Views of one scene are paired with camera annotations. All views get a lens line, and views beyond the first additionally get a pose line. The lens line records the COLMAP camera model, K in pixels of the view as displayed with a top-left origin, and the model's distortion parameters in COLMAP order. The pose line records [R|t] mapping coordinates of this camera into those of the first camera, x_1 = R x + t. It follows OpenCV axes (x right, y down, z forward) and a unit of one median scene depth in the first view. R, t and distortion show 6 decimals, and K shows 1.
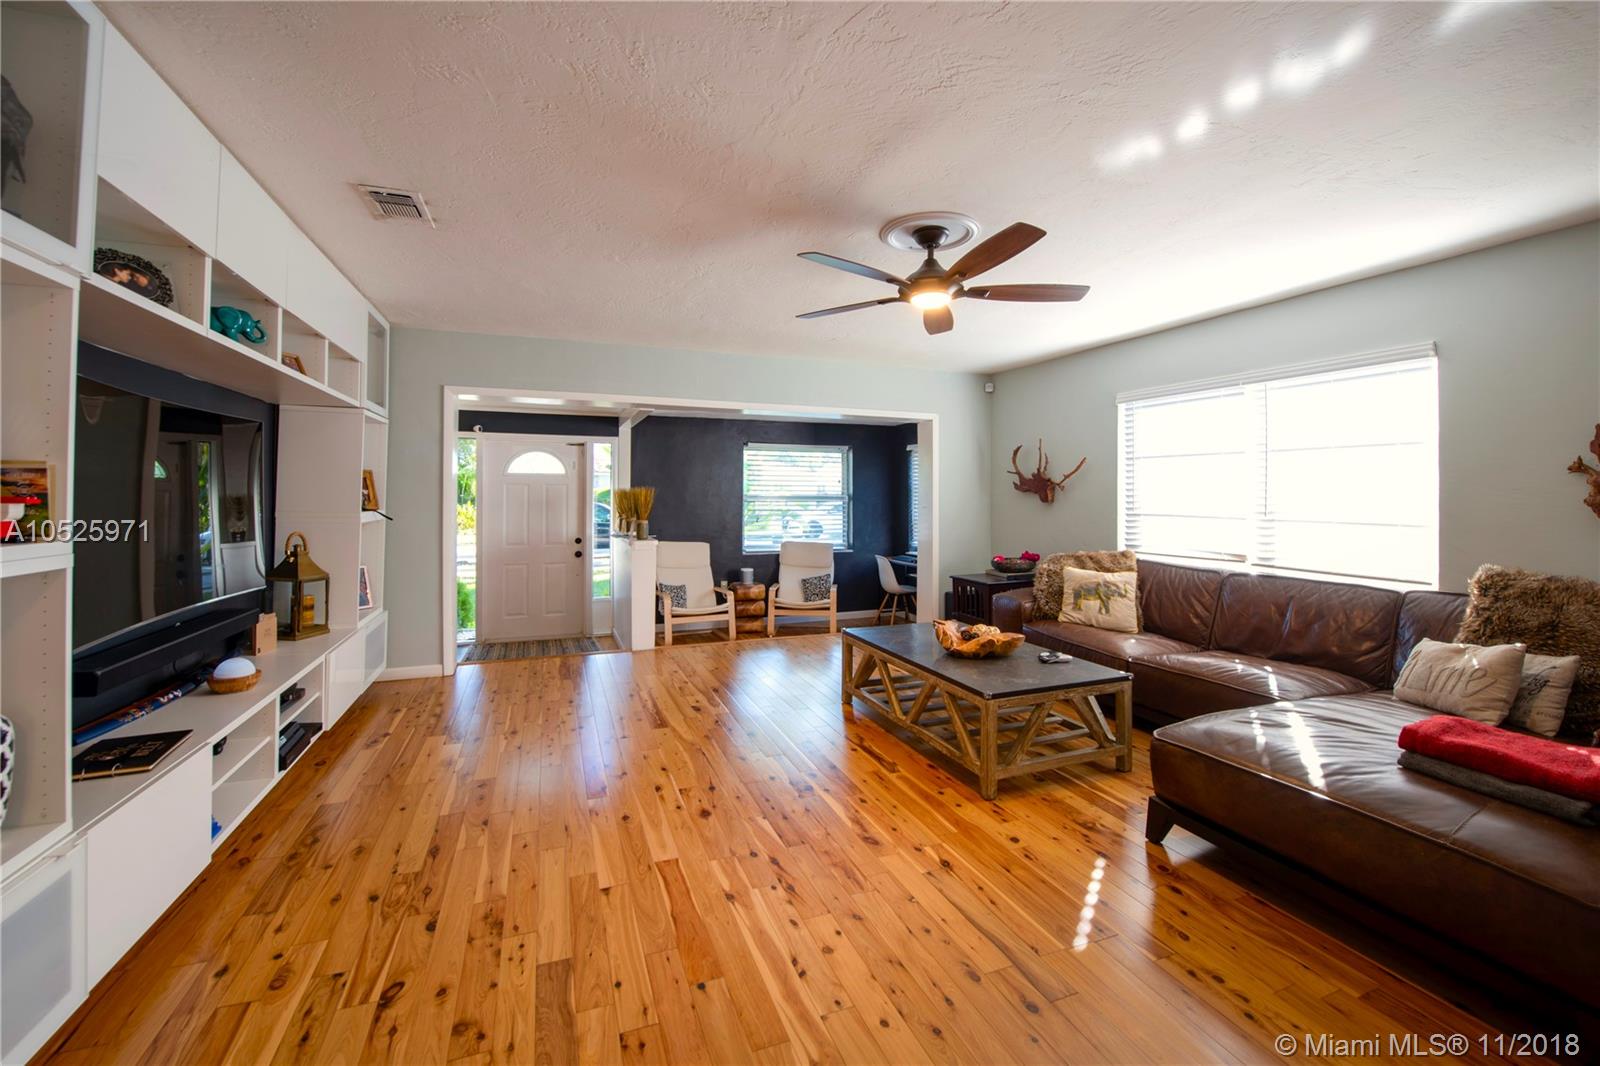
lens RADIAL K [[660.3, 0, 872.1], [0, 660.3, 495.3], [0, 0, 1]] dist [-0.008390, 0.000110]
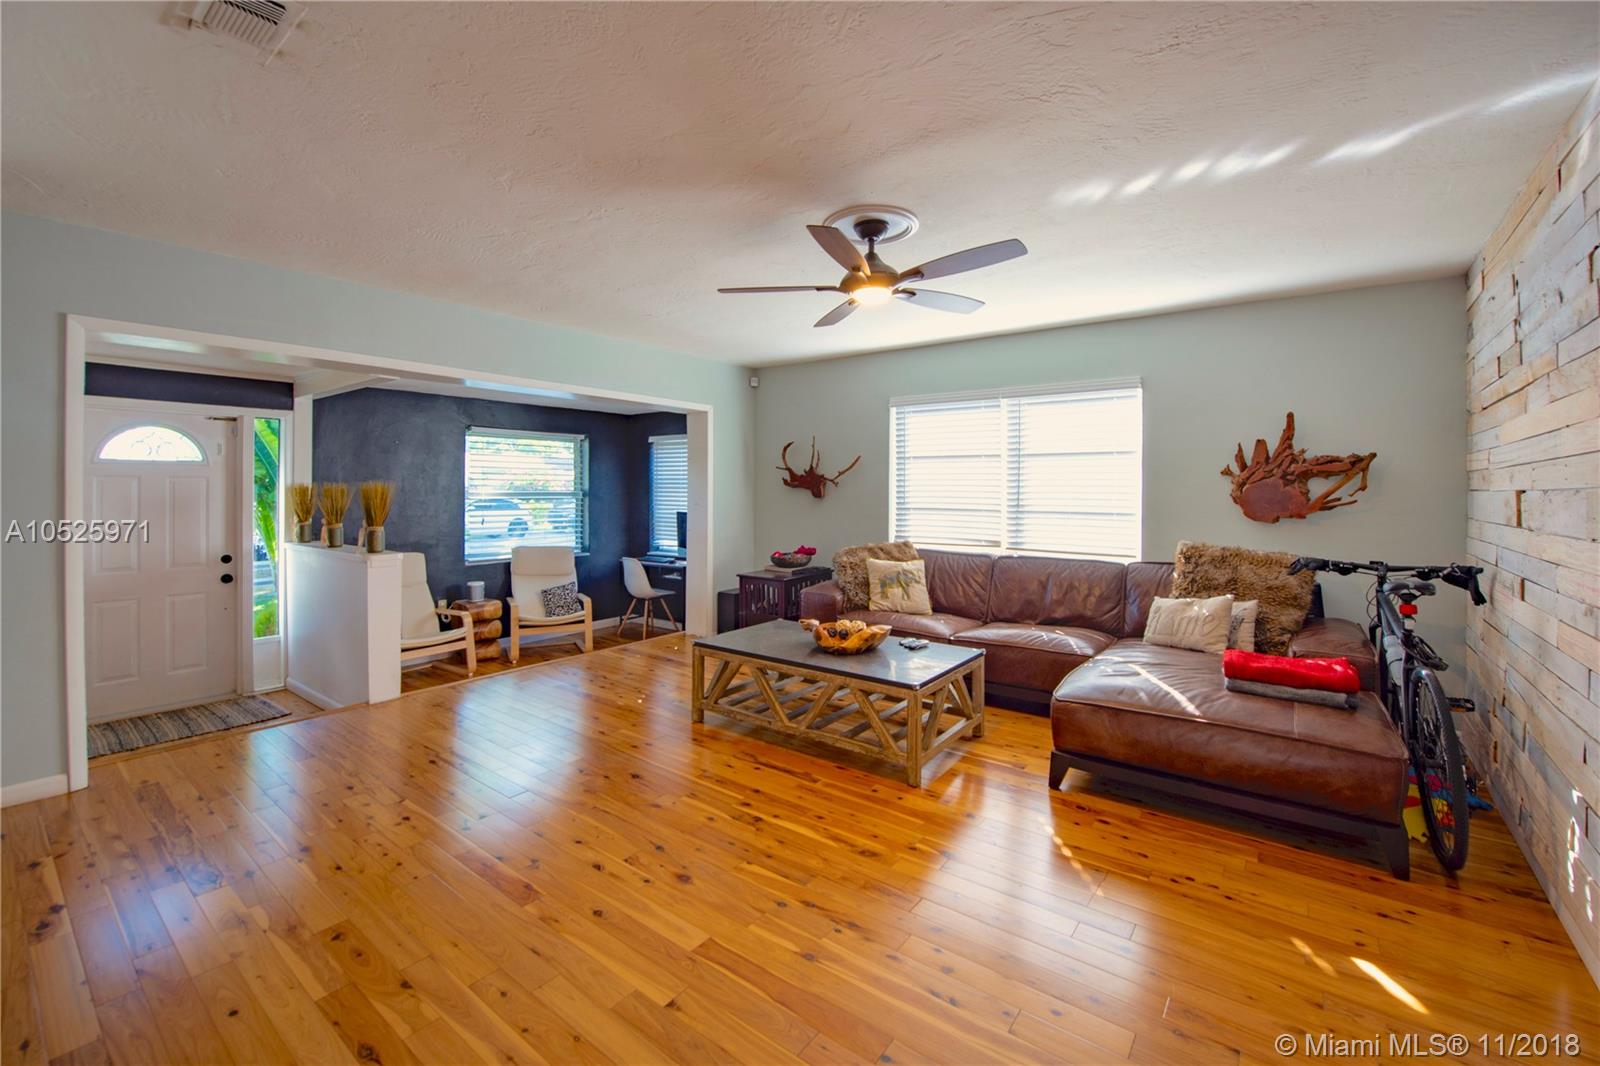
lens RADIAL K [[660.3, 0, 821.0], [0, 660.3, 504.2], [0, 0, 1]] dist [-0.008390, 0.000110]
pose [[0.866404, -0.013516, 0.499161, -0.314550], [0.001344, 0.999693, 0.024736, -0.006051], [-0.499342, -0.020760, 0.866156, 0.123664]]
